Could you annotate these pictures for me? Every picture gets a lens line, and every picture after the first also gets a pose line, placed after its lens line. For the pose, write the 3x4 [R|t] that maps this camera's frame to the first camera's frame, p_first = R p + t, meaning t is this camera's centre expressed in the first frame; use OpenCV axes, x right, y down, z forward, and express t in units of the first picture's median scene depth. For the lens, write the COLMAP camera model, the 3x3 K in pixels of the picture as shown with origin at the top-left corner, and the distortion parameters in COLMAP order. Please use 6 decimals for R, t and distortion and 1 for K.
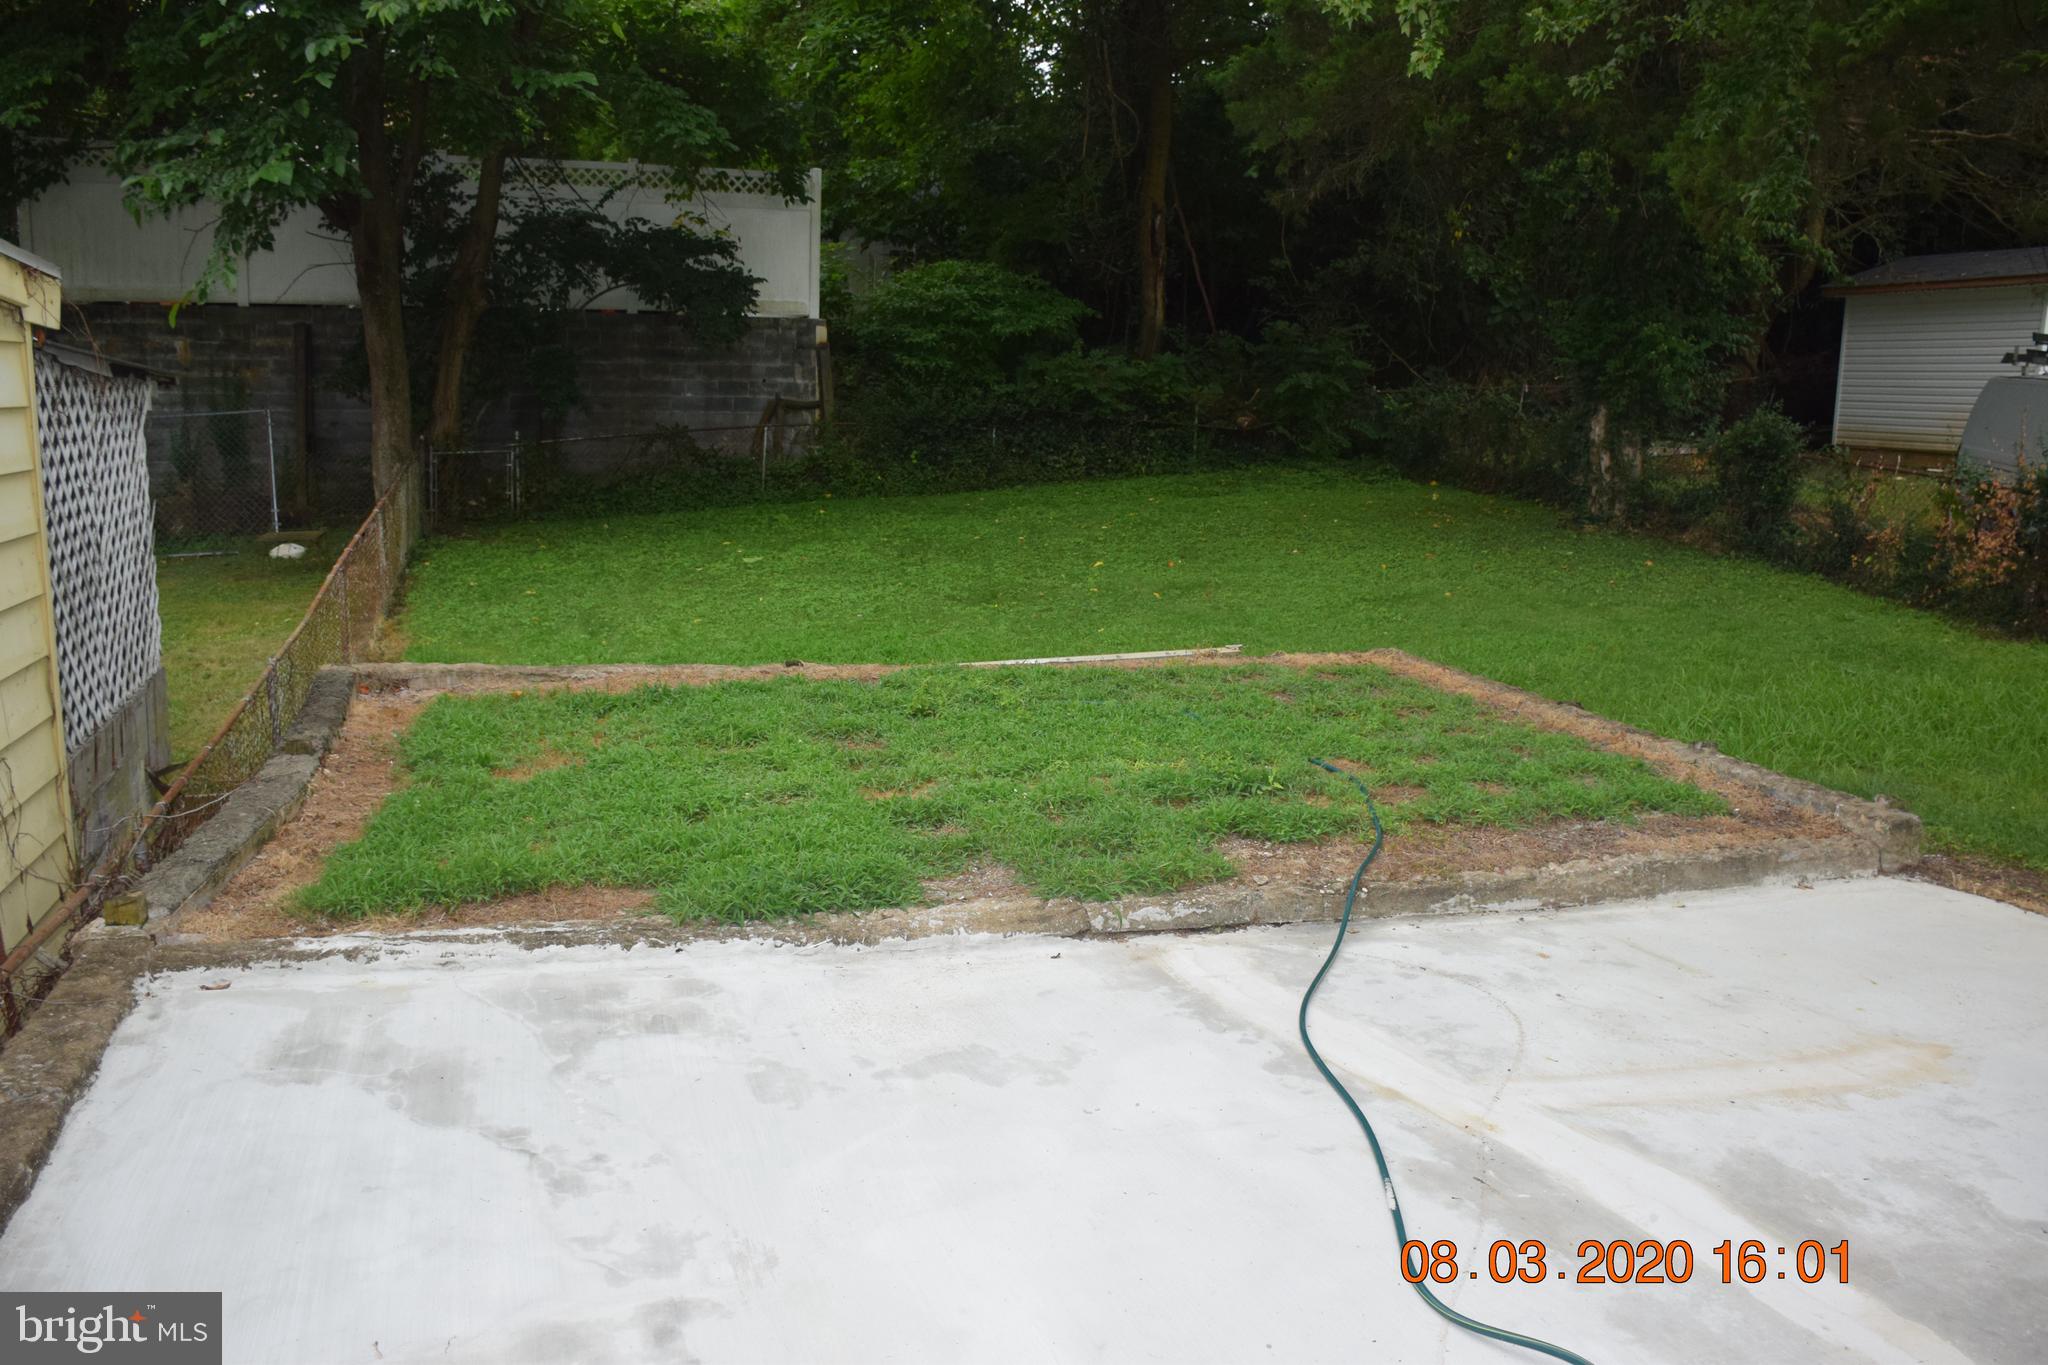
lens RADIAL K [[1587.3, 0, 1024.0], [0, 1587.3, 682.5], [0, 0, 1]] dist [-0.167433, 0.111339]
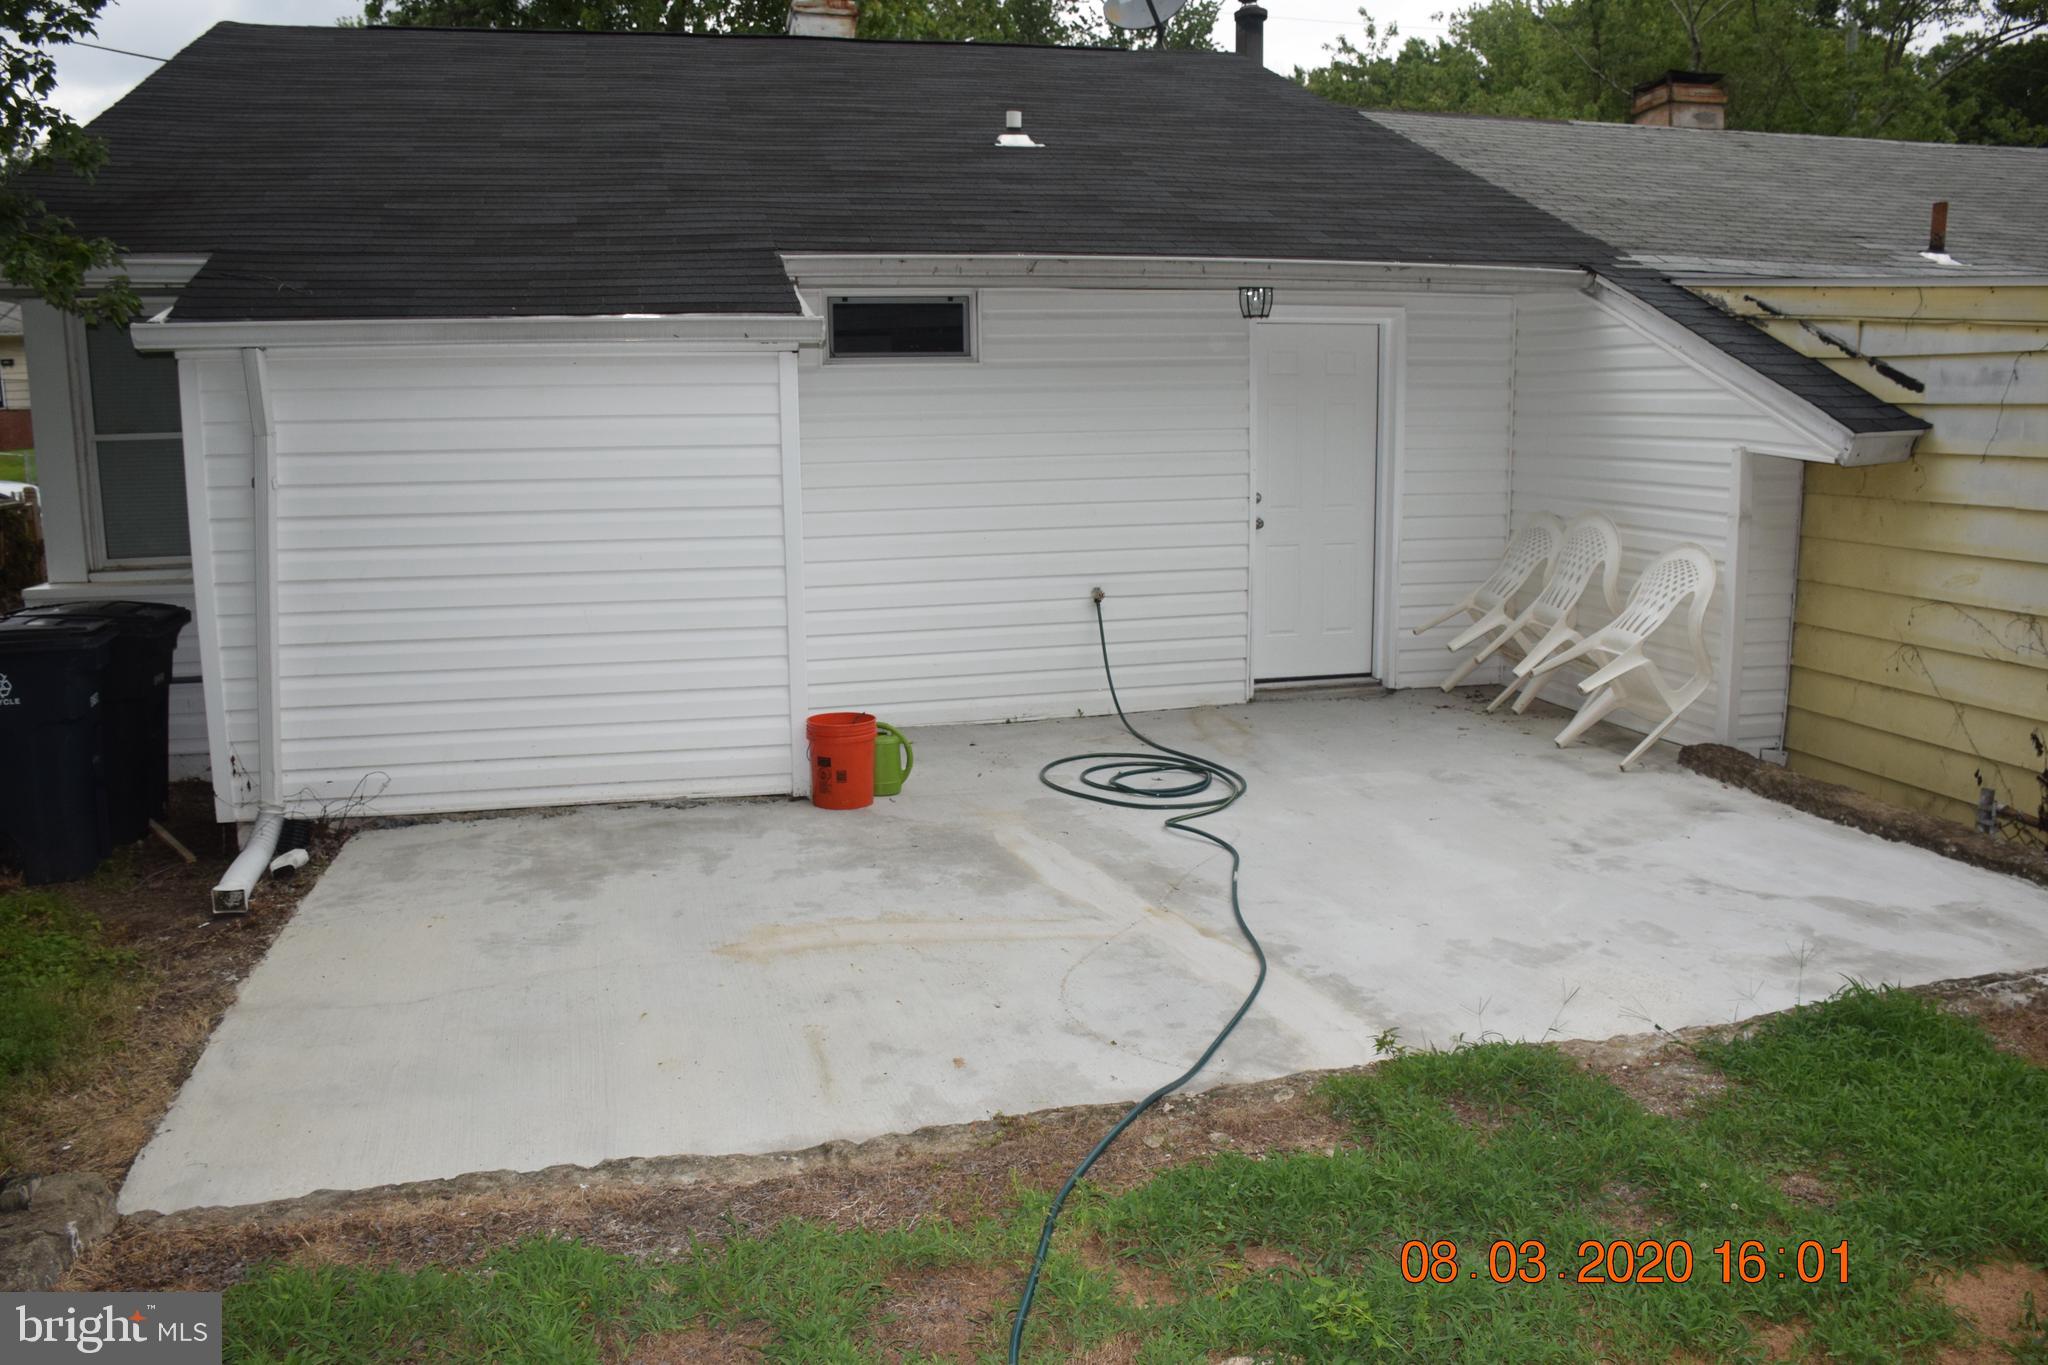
lens RADIAL K [[1587.3, 0, 1024.0], [0, 1587.3, 682.5], [0, 0, 1]] dist [-0.167433, 0.111339]
pose [[-0.997534, -0.027438, 0.064599, 0.061391], [-0.004256, 0.942371, 0.334542, -0.079677], [-0.070056, 0.333442, -0.940164, 0.439276]]
